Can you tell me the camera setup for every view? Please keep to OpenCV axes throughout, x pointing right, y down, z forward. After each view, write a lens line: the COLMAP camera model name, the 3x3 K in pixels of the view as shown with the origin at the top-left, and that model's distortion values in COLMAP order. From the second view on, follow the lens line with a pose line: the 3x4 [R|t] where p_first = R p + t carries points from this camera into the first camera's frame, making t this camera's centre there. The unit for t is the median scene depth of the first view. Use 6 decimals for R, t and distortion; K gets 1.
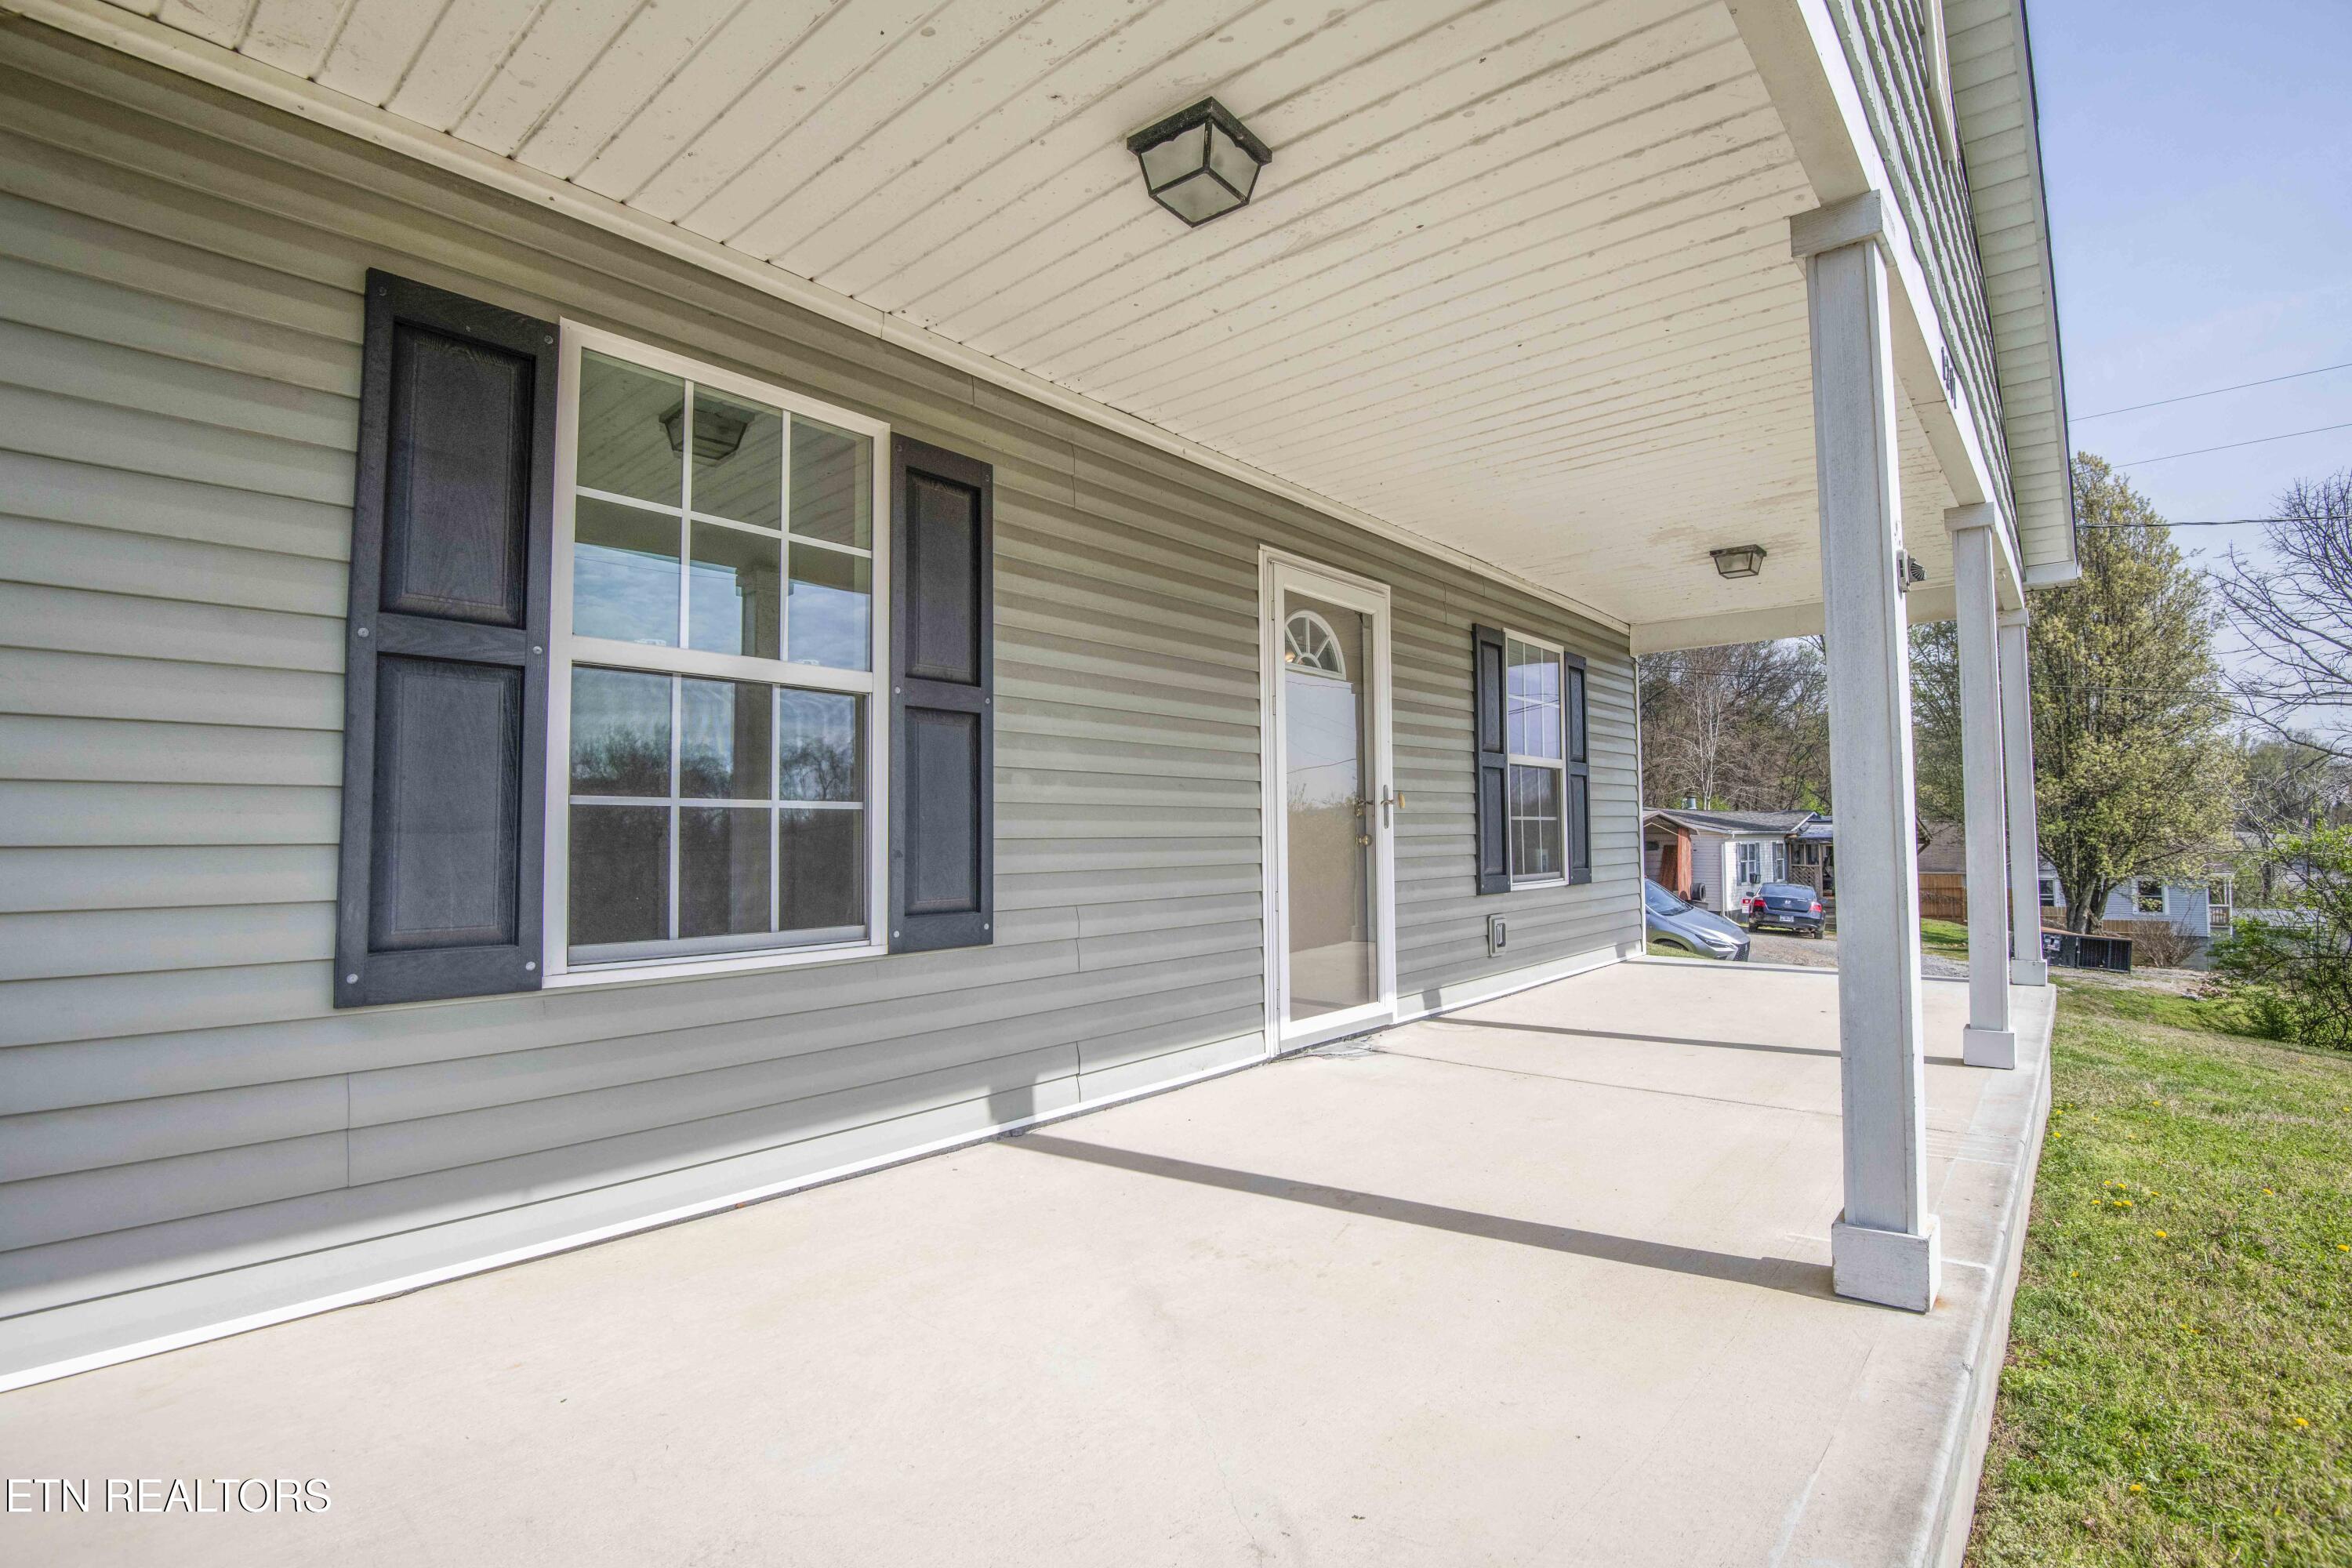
lens RADIAL K [[1097.9, 0, 1188.8], [0, 1097.9, 786.2], [0, 0, 1]] dist [-0.014846, -0.013599]
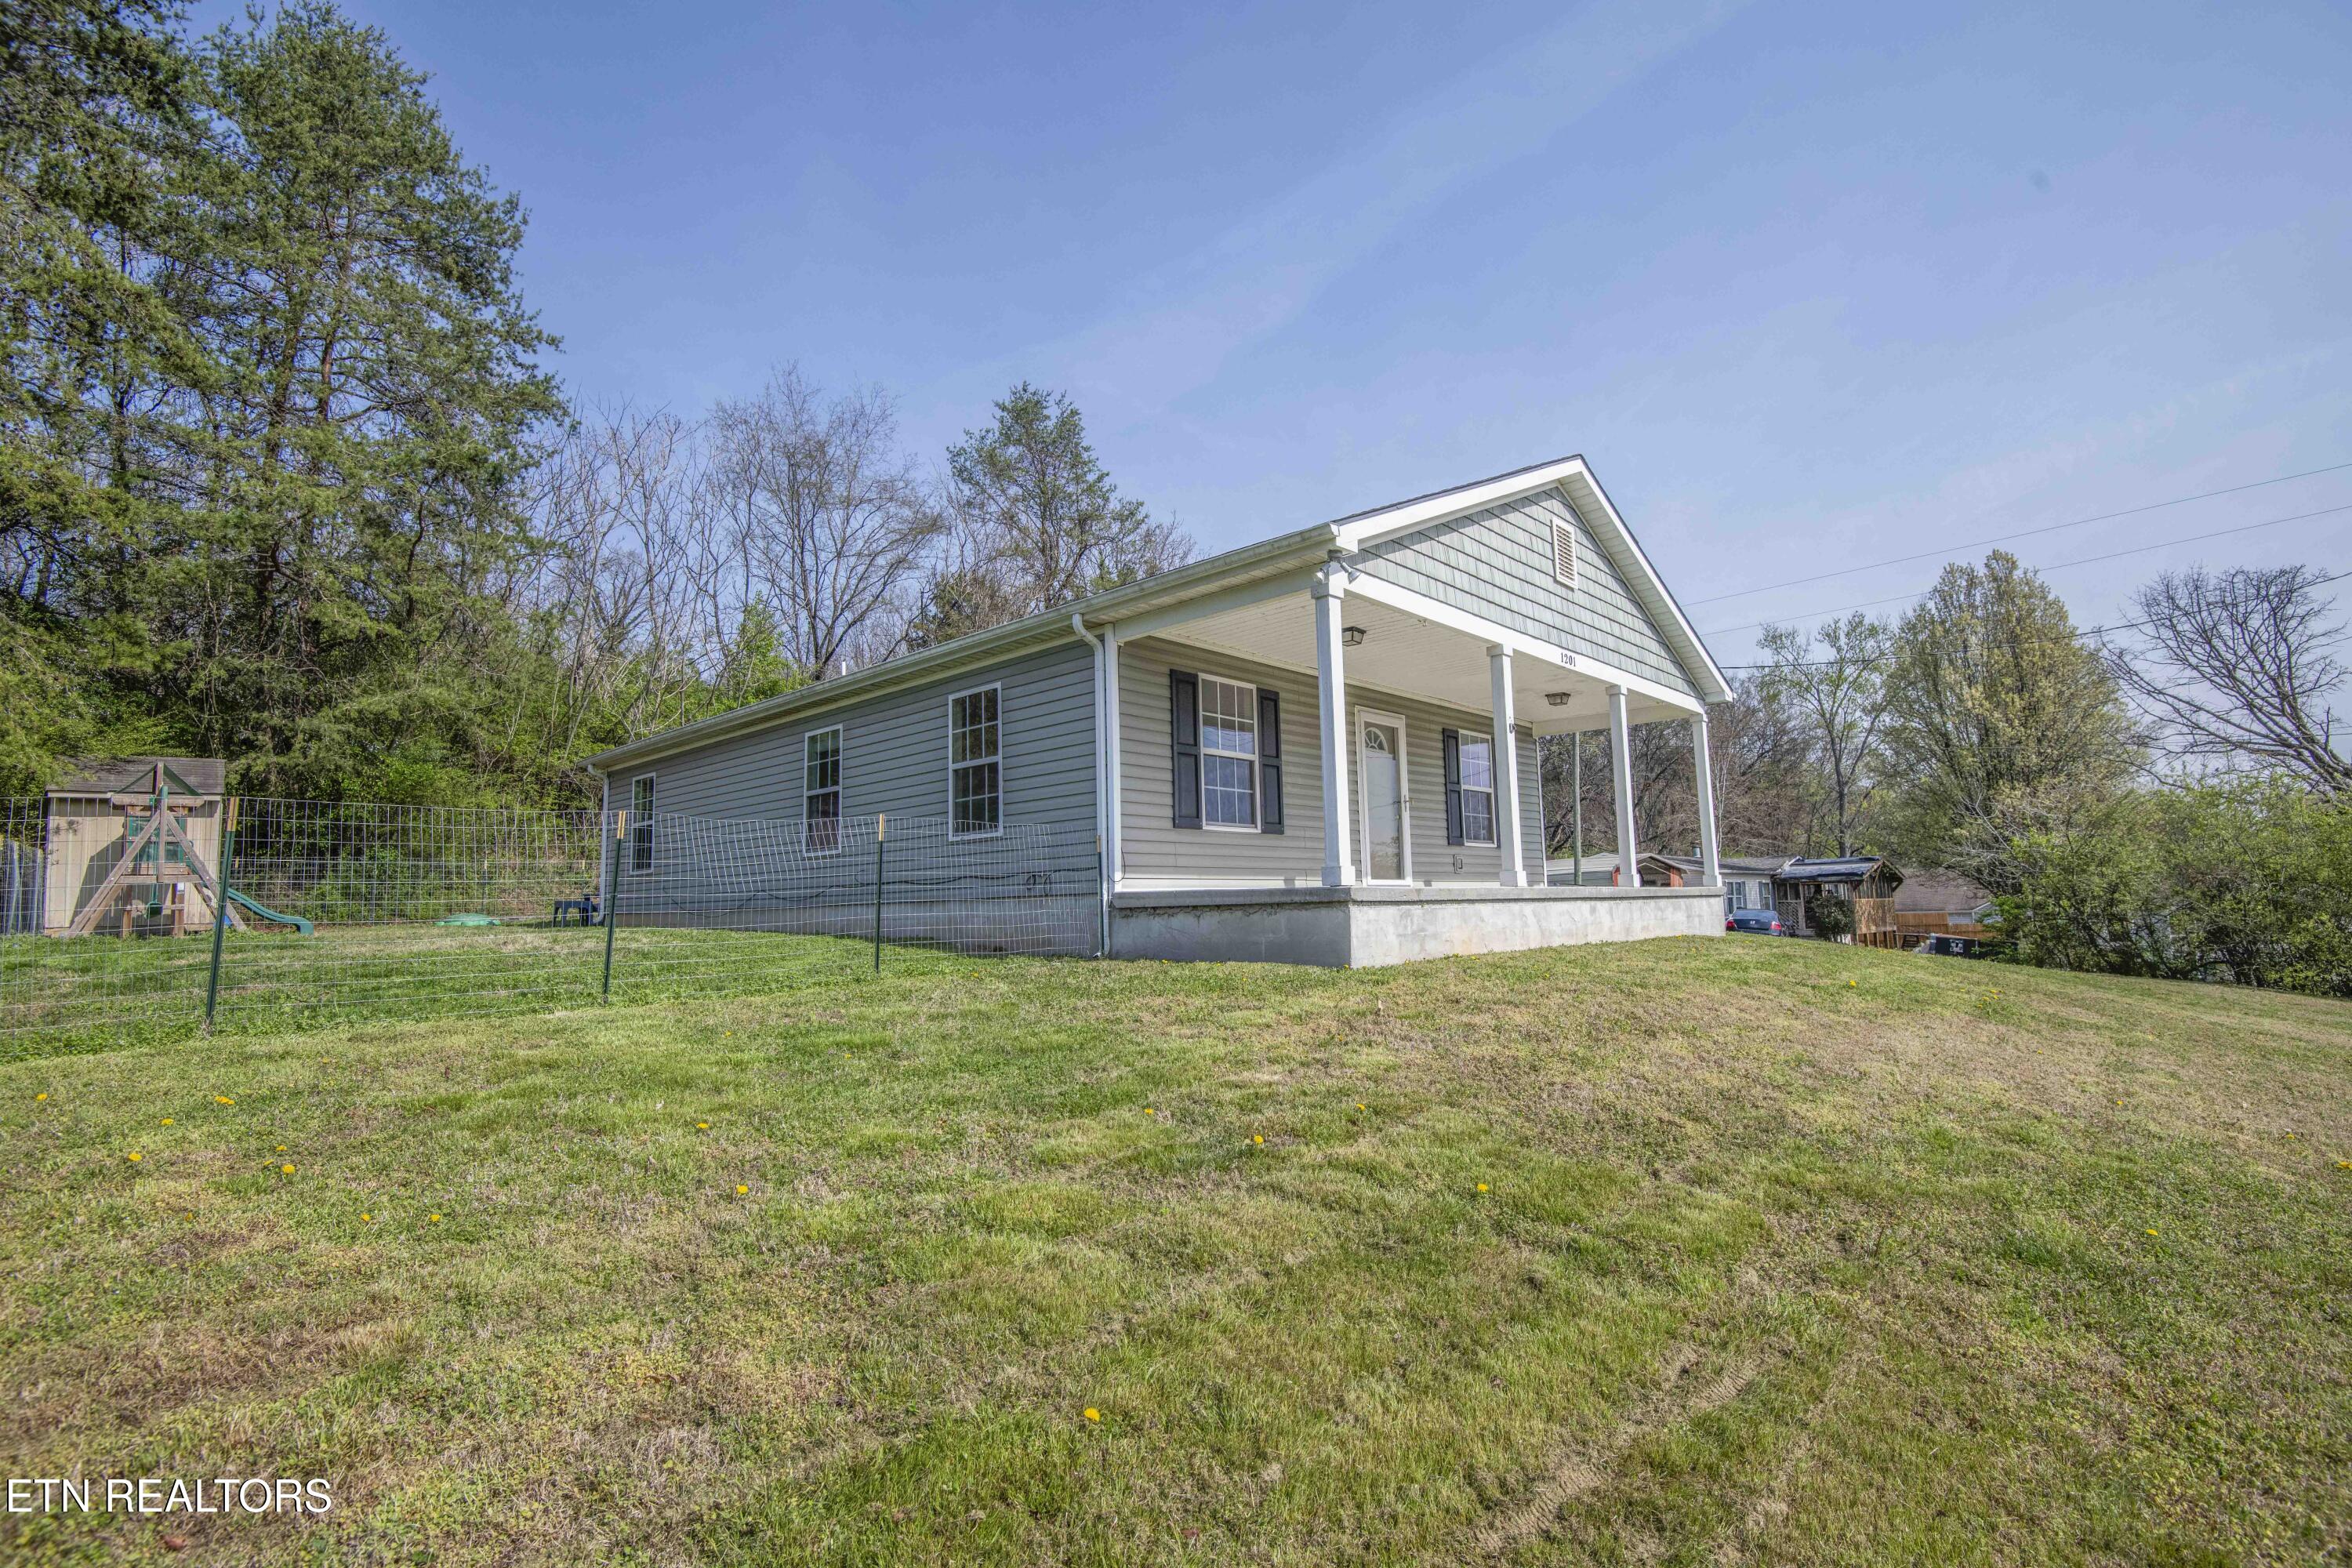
lens RADIAL K [[1097.9, 0, 1188.8], [0, 1097.9, 786.2], [0, 0, 1]] dist [-0.014846, -0.013599]
pose [[0.998959, -0.020447, -0.040775, -0.355957], [0.017599, 0.997460, -0.069024, 0.240208], [0.042083, 0.068234, 0.996781, -2.554040]]
